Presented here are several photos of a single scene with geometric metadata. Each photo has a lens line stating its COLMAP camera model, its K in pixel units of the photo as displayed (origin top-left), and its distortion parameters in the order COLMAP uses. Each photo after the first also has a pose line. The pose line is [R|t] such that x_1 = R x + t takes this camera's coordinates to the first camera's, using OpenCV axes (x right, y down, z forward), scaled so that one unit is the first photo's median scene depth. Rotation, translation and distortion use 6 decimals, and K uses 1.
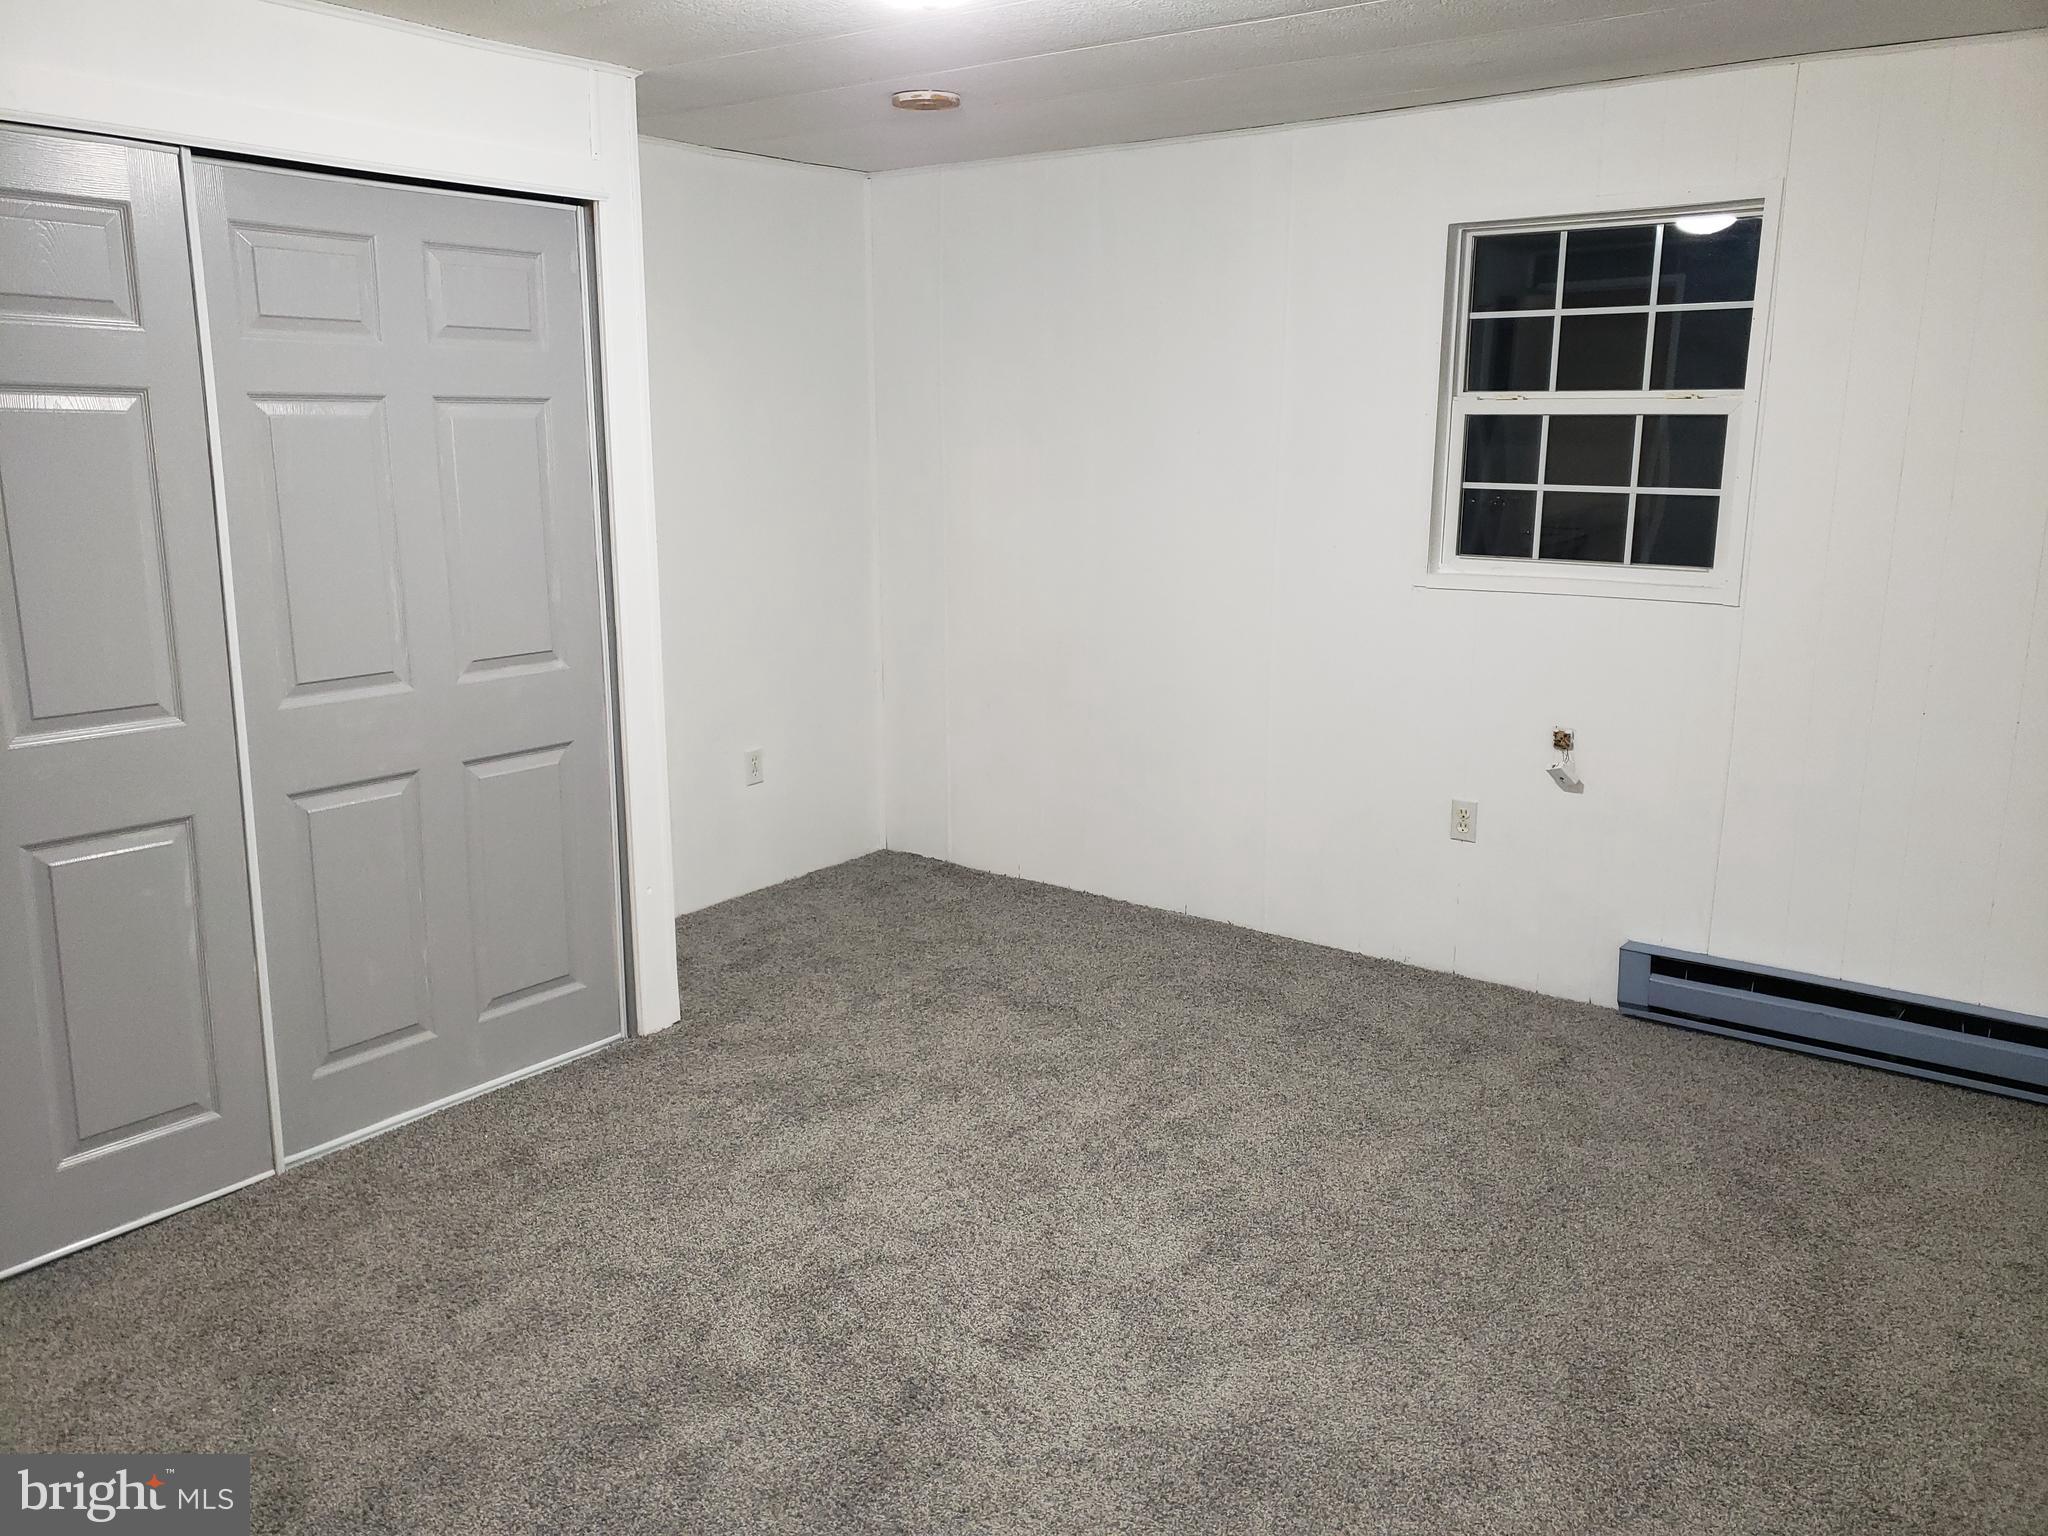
lens RADIAL K [[1581.8, 0, 1024.0], [0, 1581.8, 768.0], [0, 0, 1]] dist [0.035726, -0.001523]
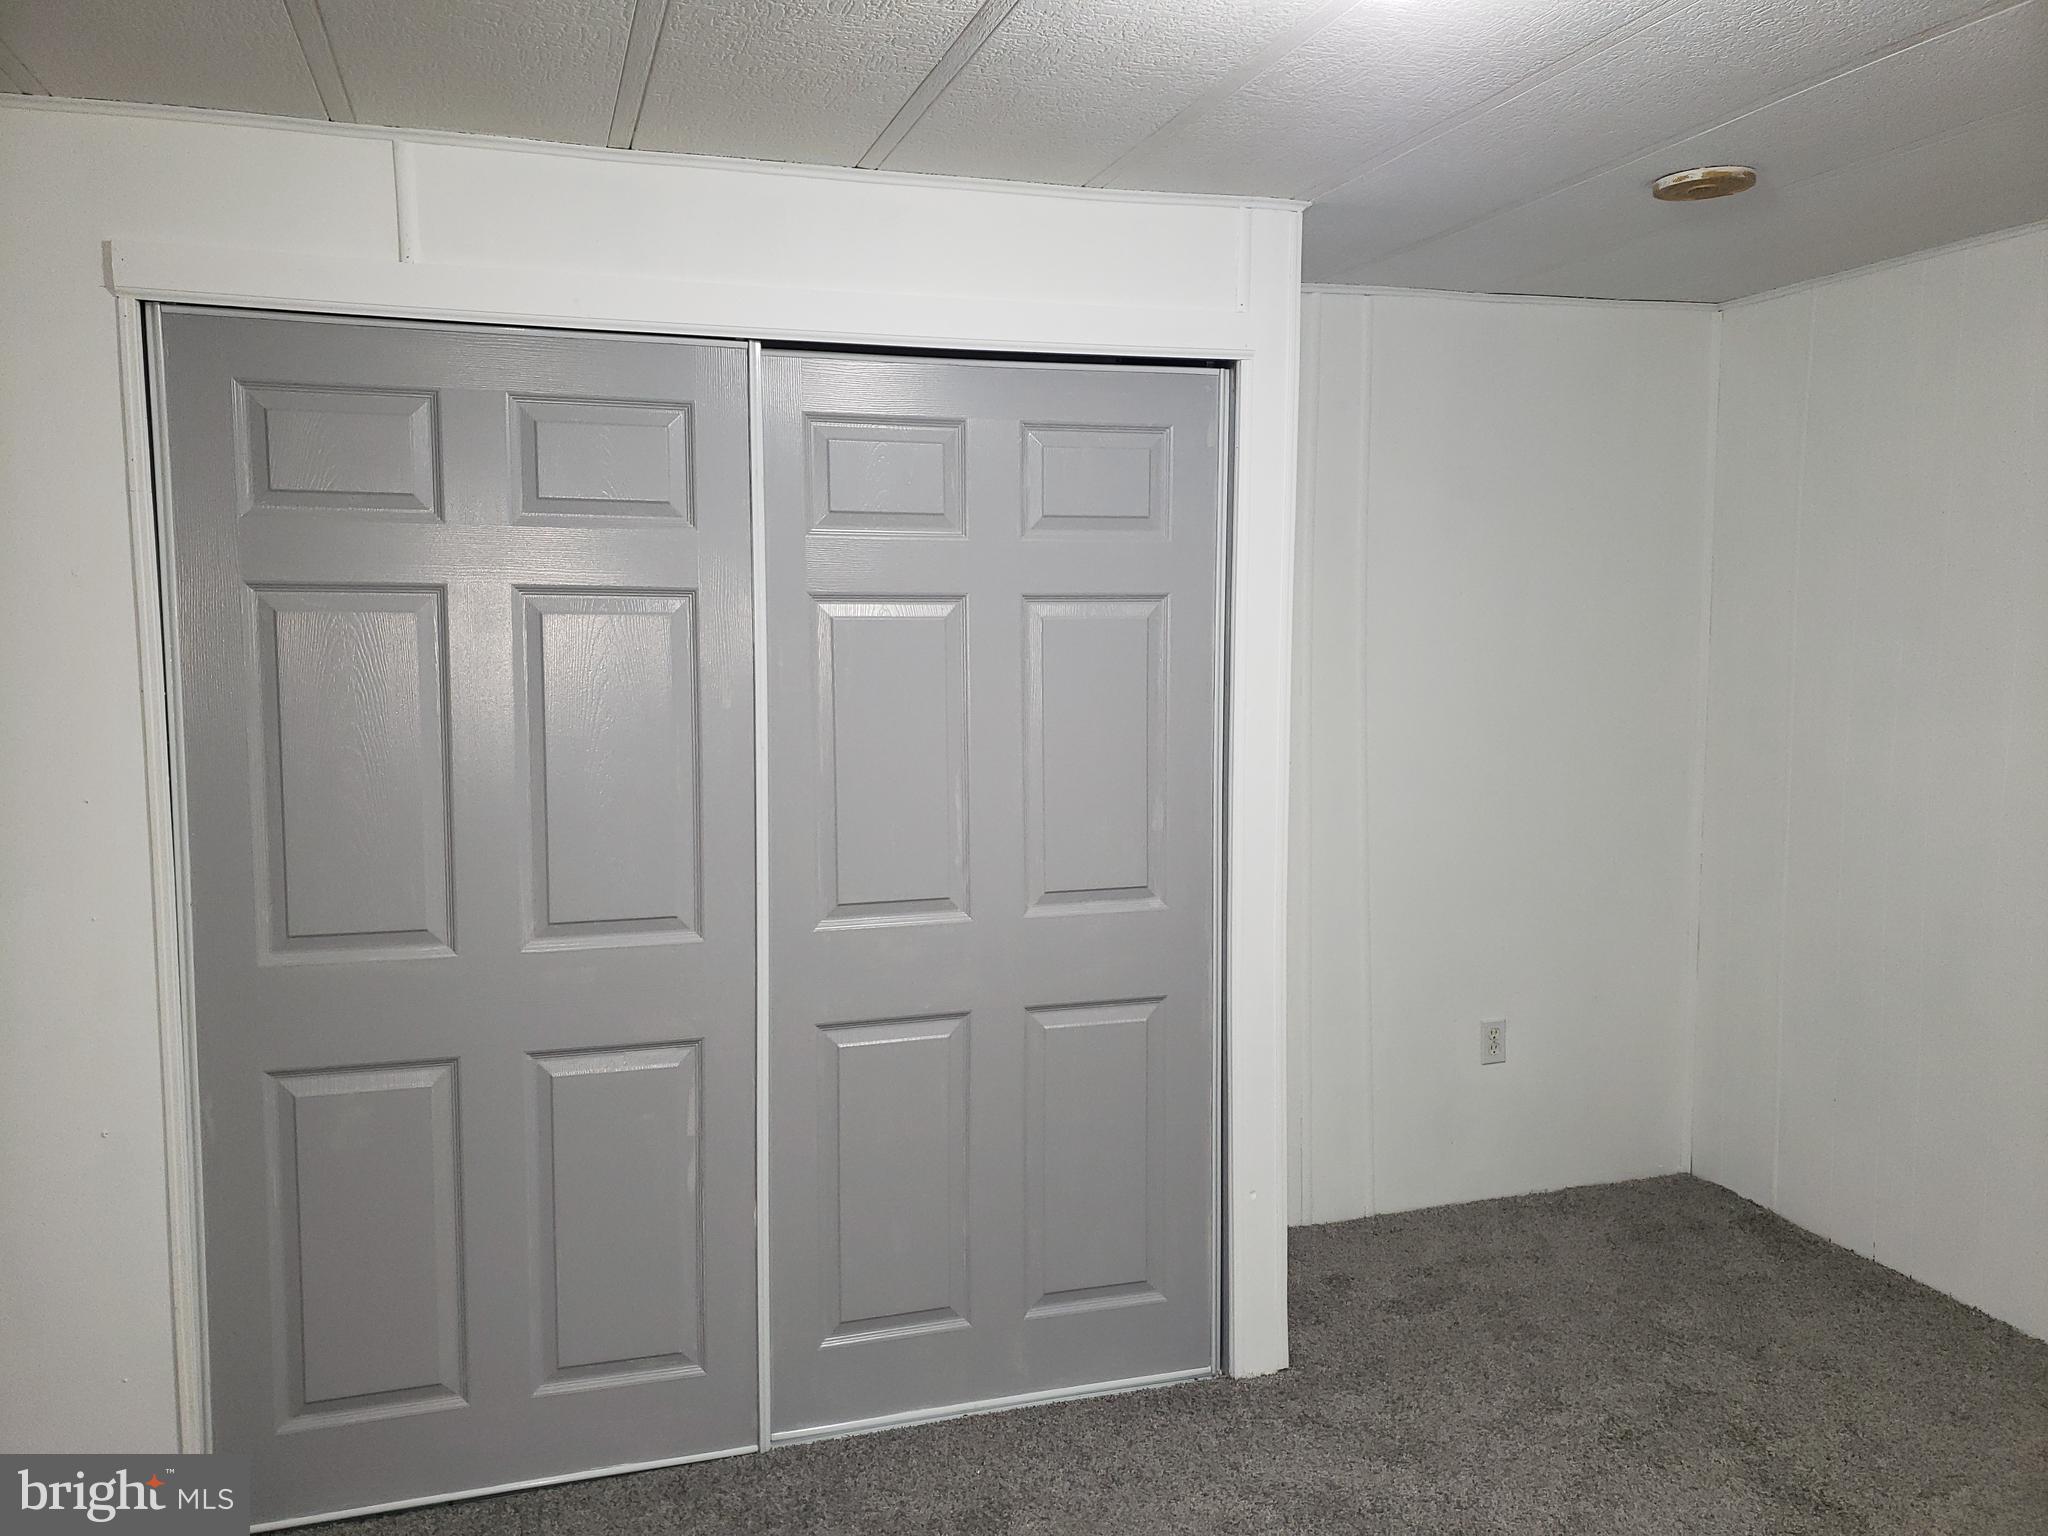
lens RADIAL K [[1581.8, 0, 1024.0], [0, 1581.8, 768.0], [0, 0, 1]] dist [0.035726, -0.001523]
pose [[0.809931, 0.044519, -0.584833, 0.133688], [-0.116036, 0.989570, -0.085369, -0.055684], [0.574932, 0.137005, 0.806649, 0.273733]]
